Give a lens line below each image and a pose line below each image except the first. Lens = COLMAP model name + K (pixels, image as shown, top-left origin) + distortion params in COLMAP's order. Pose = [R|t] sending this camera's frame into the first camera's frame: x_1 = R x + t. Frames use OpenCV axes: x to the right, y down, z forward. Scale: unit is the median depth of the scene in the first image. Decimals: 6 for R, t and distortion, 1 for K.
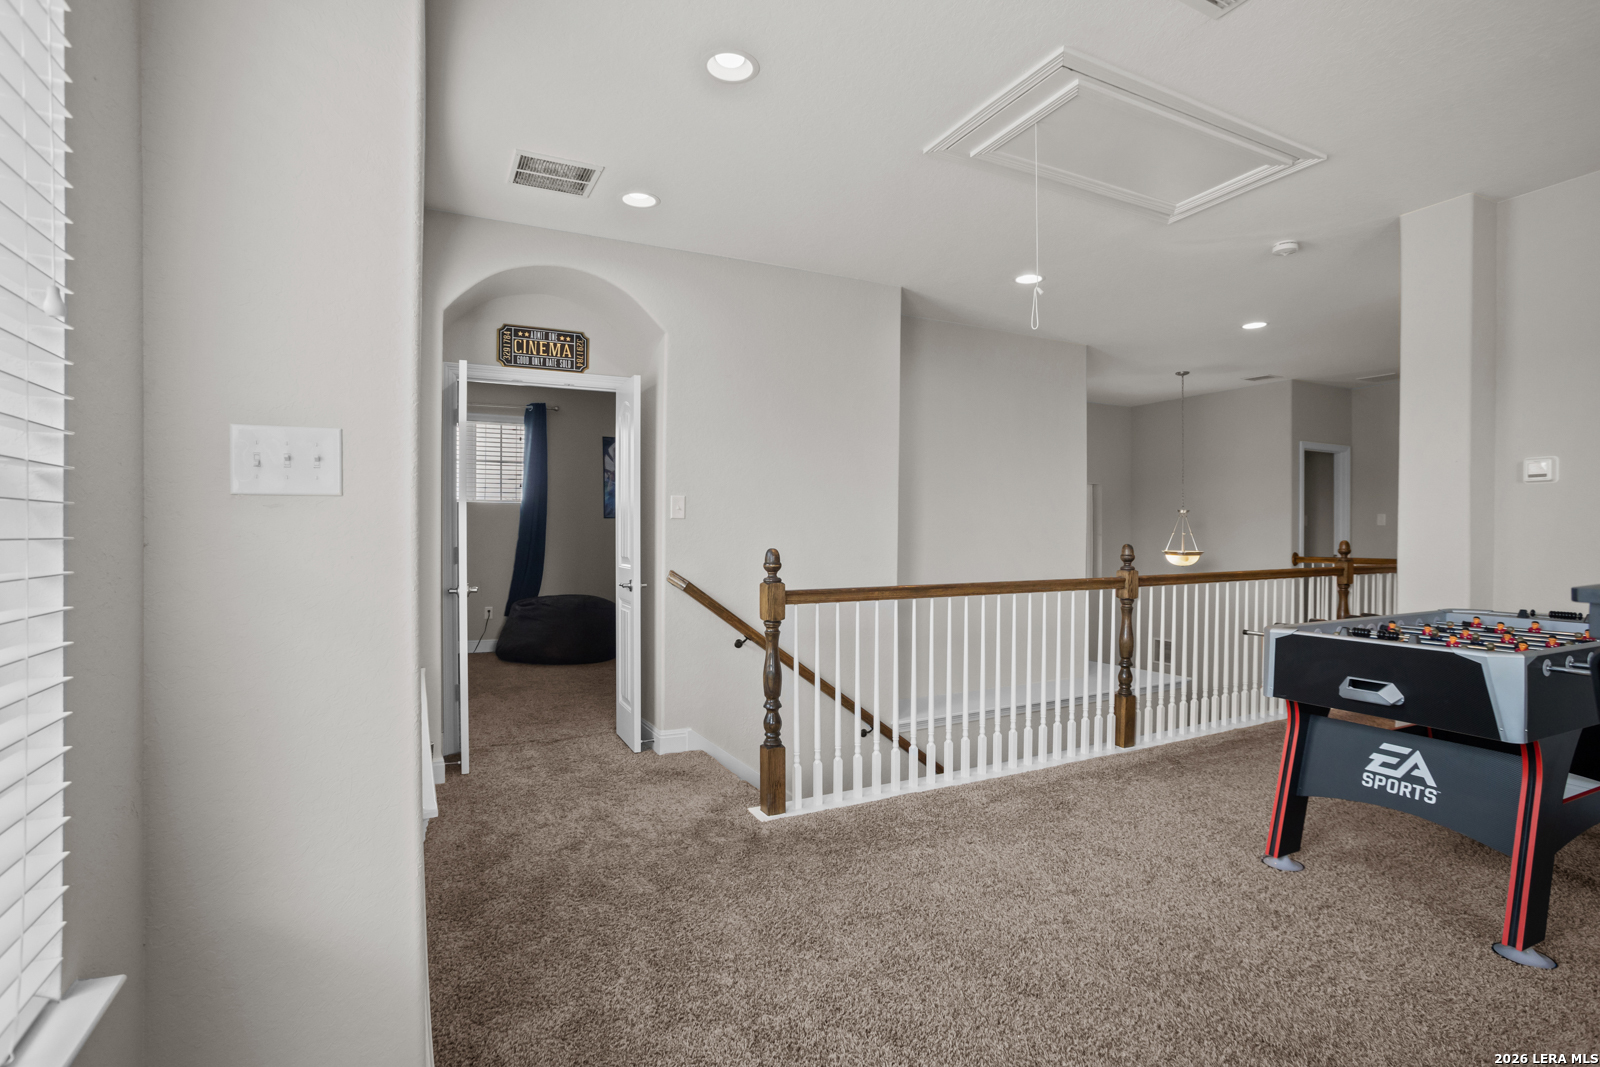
lens RADIAL K [[776.9, 0, 800.0], [0, 776.9, 533.5], [0, 0, 1]] dist [-0.002425, -0.000094]
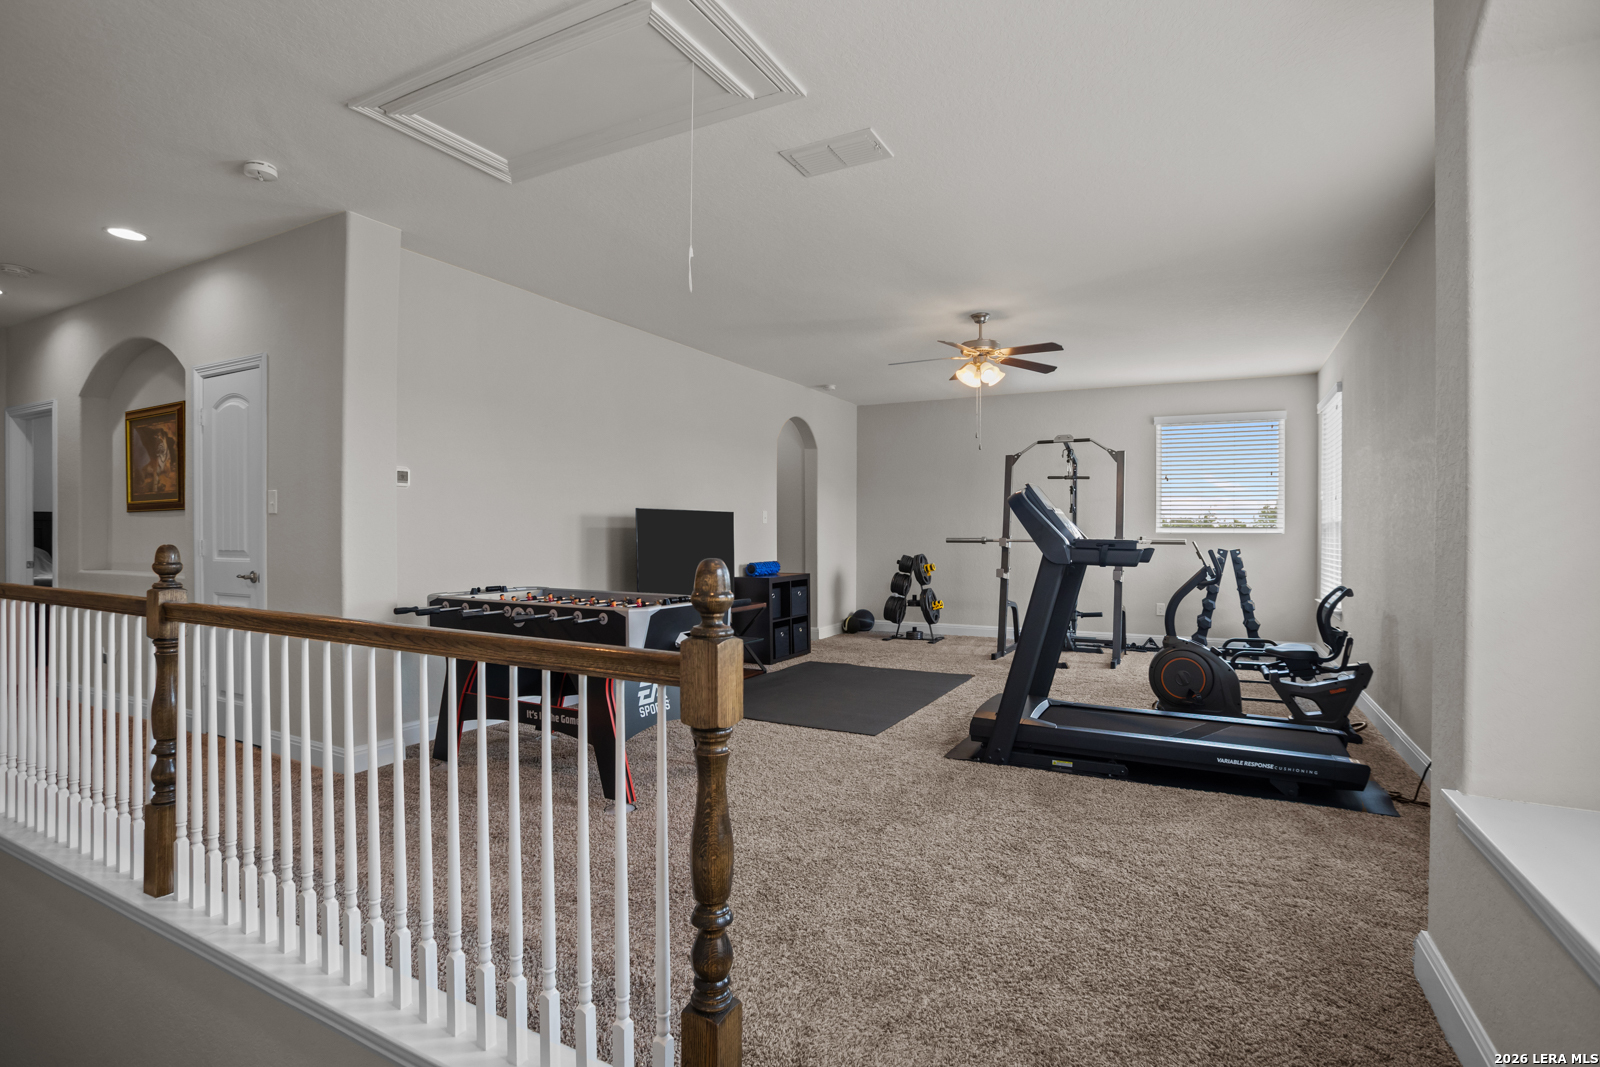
lens RADIAL K [[776.9, 0, 800.0], [0, 776.9, 533.5], [0, 0, 1]] dist [-0.002425, -0.000094]
pose [[-0.568555, -0.001593, 0.822644, -0.457579], [-0.005110, 0.999986, -0.001596, 0.005532], [-0.822629, -0.005111, -0.568555, 1.312229]]
